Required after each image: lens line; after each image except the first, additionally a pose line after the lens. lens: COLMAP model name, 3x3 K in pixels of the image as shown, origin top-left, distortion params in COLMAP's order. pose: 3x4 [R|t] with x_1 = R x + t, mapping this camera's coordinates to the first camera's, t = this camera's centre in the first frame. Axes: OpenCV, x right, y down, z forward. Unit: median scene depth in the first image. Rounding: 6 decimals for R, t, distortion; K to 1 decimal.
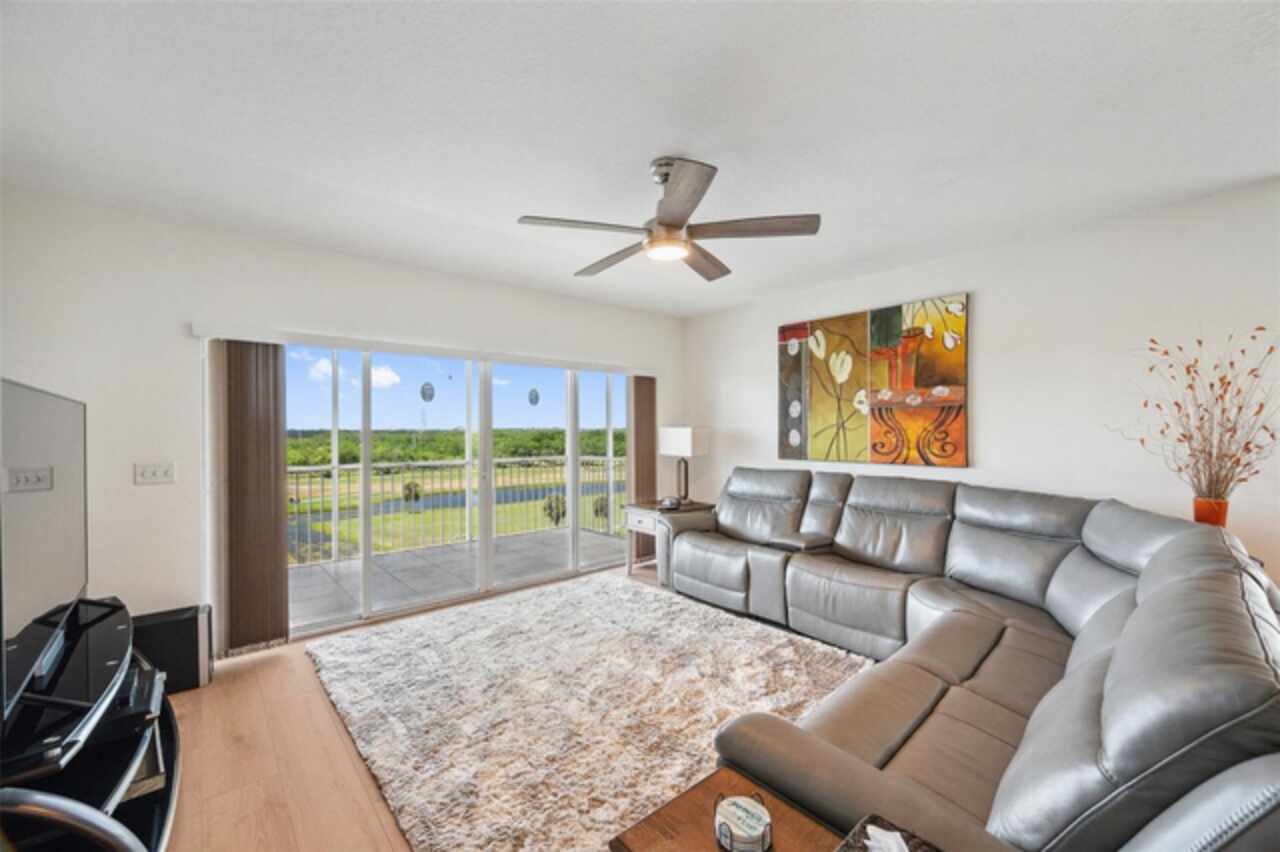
lens RADIAL K [[508.6, 0, 642.6], [0, 508.6, 428.9], [0, 0, 1]] dist [-0.000718, 0.000038]
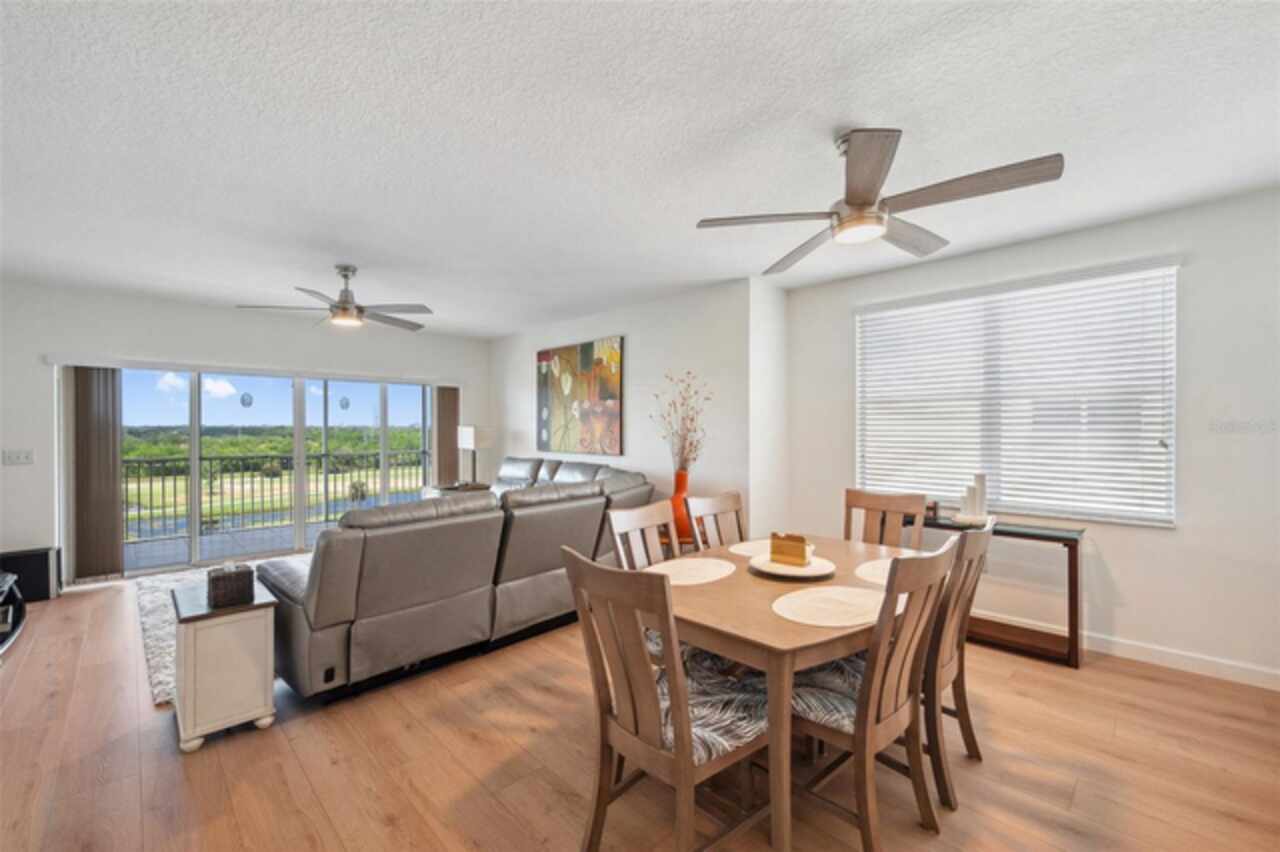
lens RADIAL K [[520.5, 0, 648.0], [0, 520.5, 429.7], [0, 0, 1]] dist [-0.006234, 0.000162]
pose [[0.997158, 0.003860, 0.075237, 0.516182], [-0.004313, 0.999974, 0.005863, -0.006436], [-0.075212, -0.006171, 0.997148, -0.433196]]
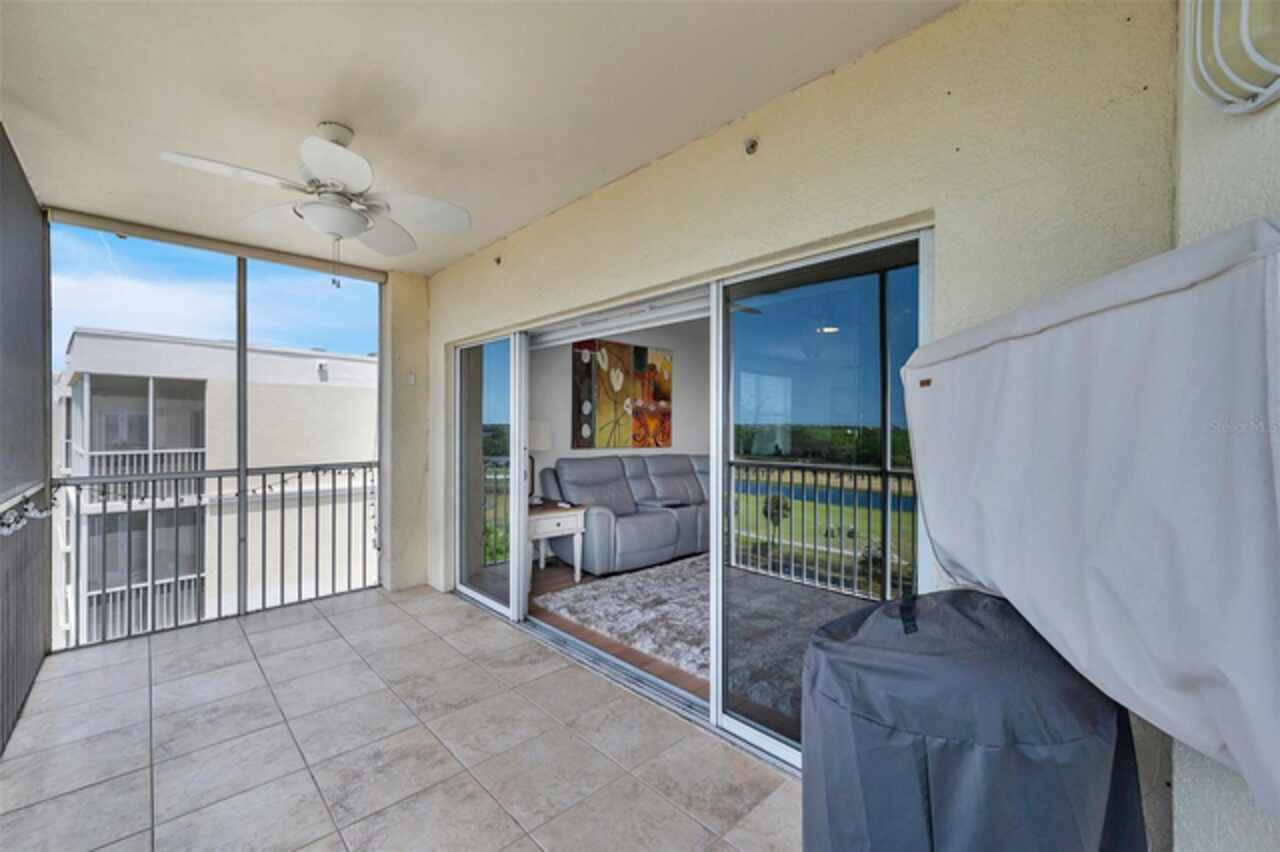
lens RADIAL K [[524.1, 0, 644.4], [0, 524.1, 435.5], [0, 0, 1]] dist [-0.000613, 0.000011]
pose [[-0.052089, -0.004511, 0.998632, -1.062136], [-0.007799, 0.999961, 0.004110, 0.024271], [-0.998612, -0.007574, -0.052122, 1.021019]]
